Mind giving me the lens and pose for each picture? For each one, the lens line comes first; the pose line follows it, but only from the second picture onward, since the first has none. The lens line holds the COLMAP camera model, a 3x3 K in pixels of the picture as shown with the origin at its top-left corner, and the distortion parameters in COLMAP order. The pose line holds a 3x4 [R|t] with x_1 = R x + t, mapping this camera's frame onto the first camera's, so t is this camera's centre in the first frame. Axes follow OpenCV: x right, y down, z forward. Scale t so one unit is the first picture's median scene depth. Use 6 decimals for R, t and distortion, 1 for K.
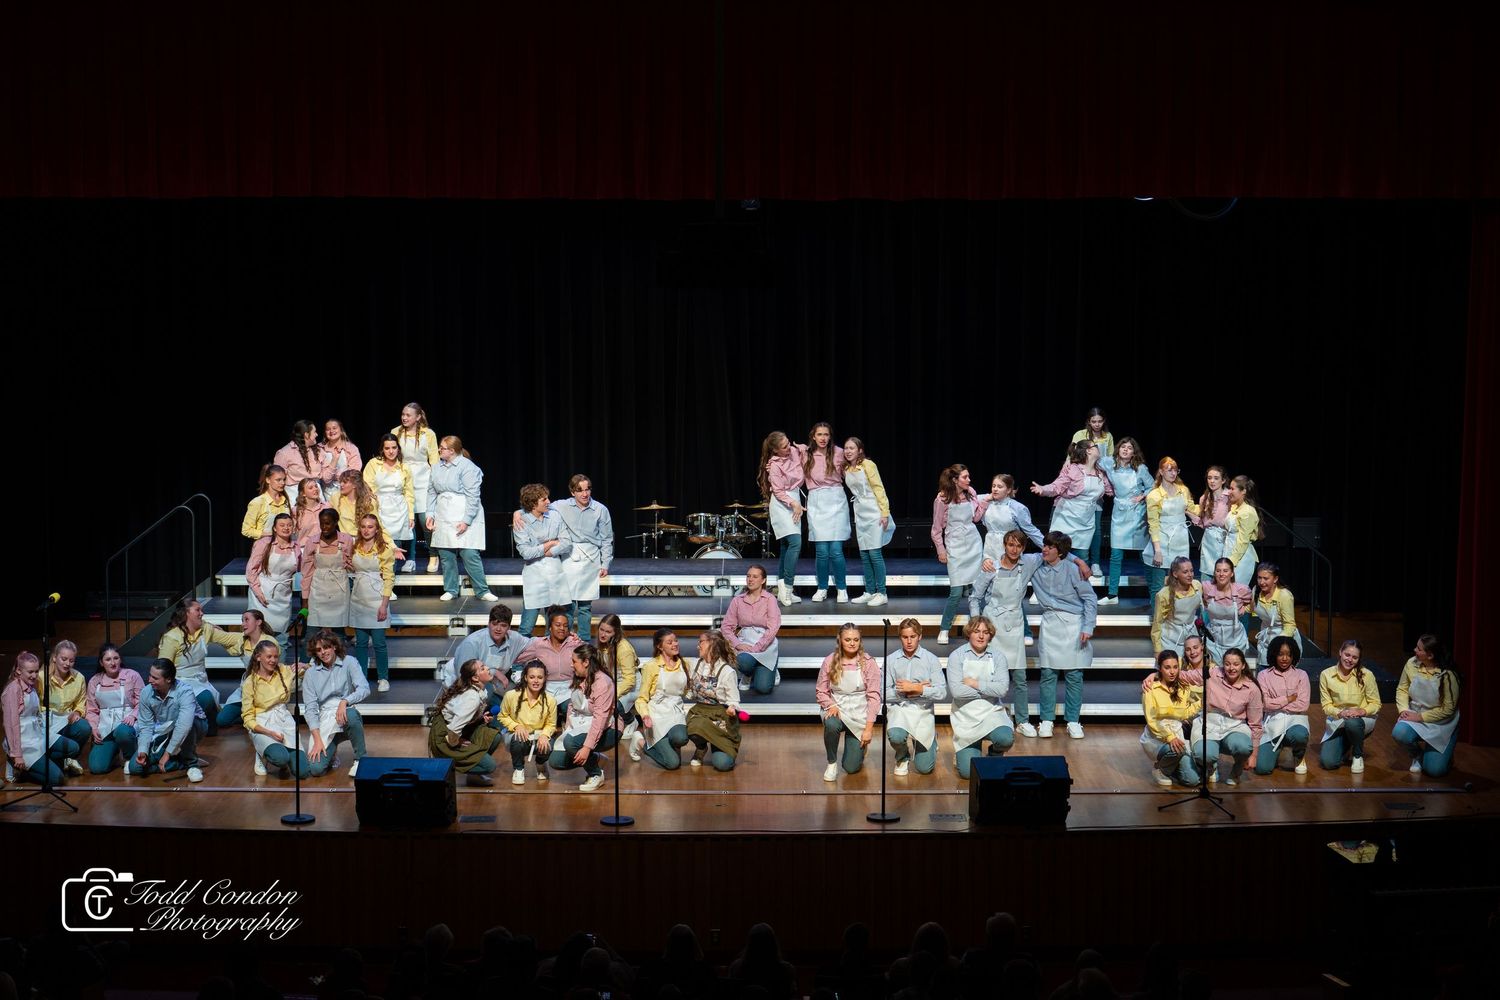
lens RADIAL K [[3034.1, 0, 727.5], [0, 3034.1, 523.7], [0, 0, 1]] dist [-0.054690, 0.000000]
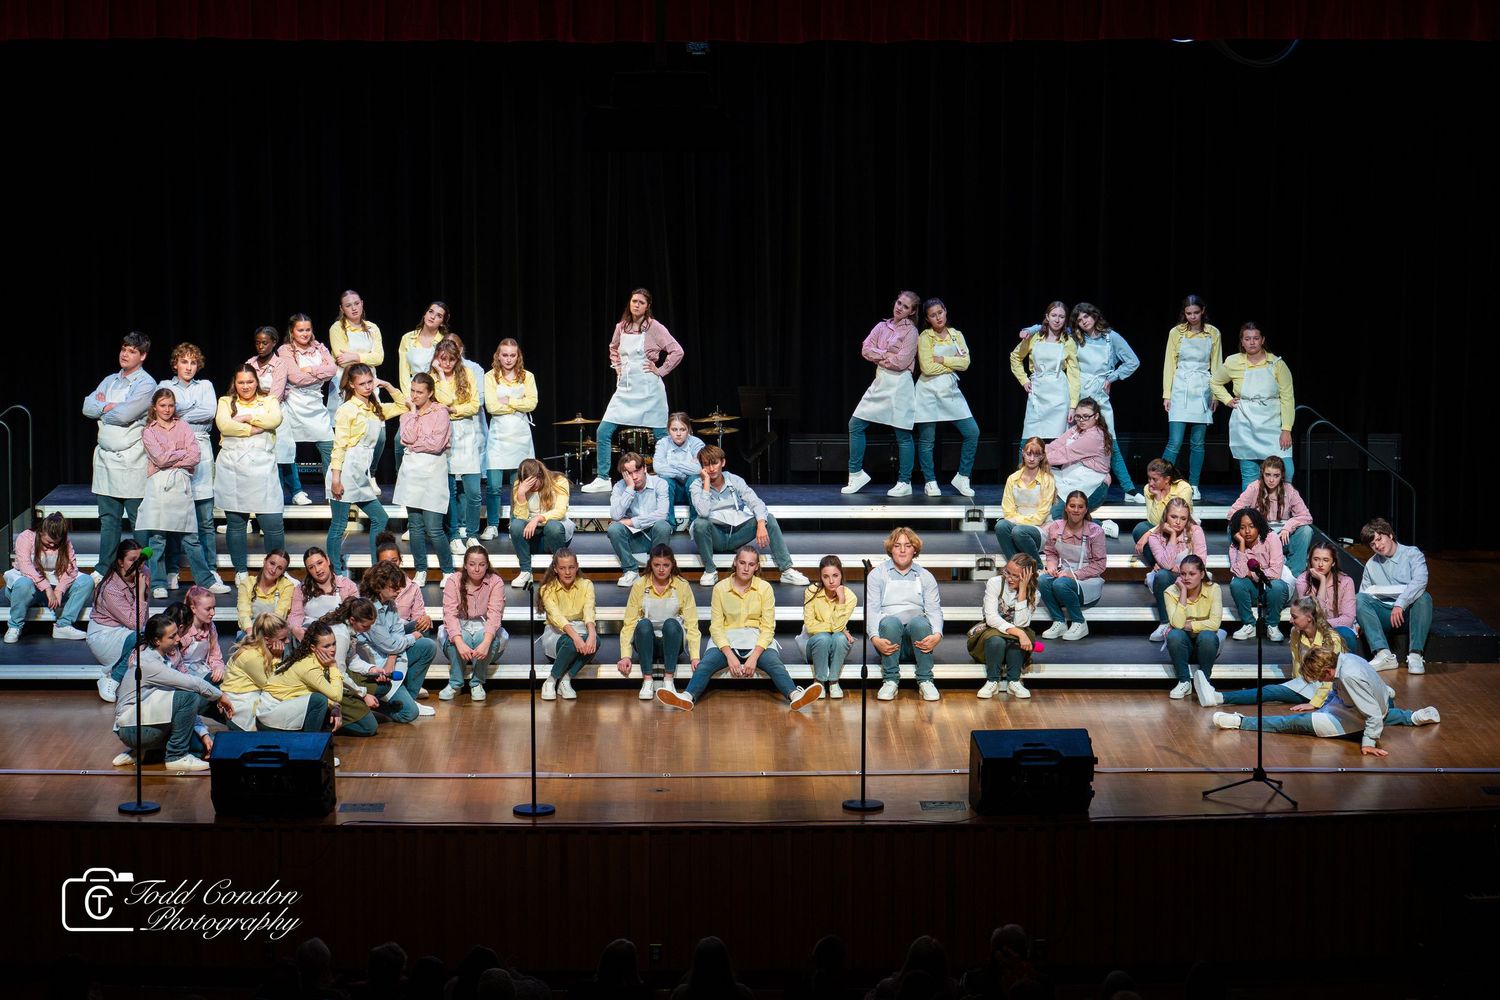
lens RADIAL K [[3034.1, 0, 748.2], [0, 3034.1, 492.0], [0, 0, 1]] dist [-0.054690, 0.000000]
pose [[0.999999, -0.001441, -0.000426, 0.021312], [0.001436, 0.999929, -0.011818, 0.022910], [0.000443, 0.011818, 0.999930, 0.190922]]
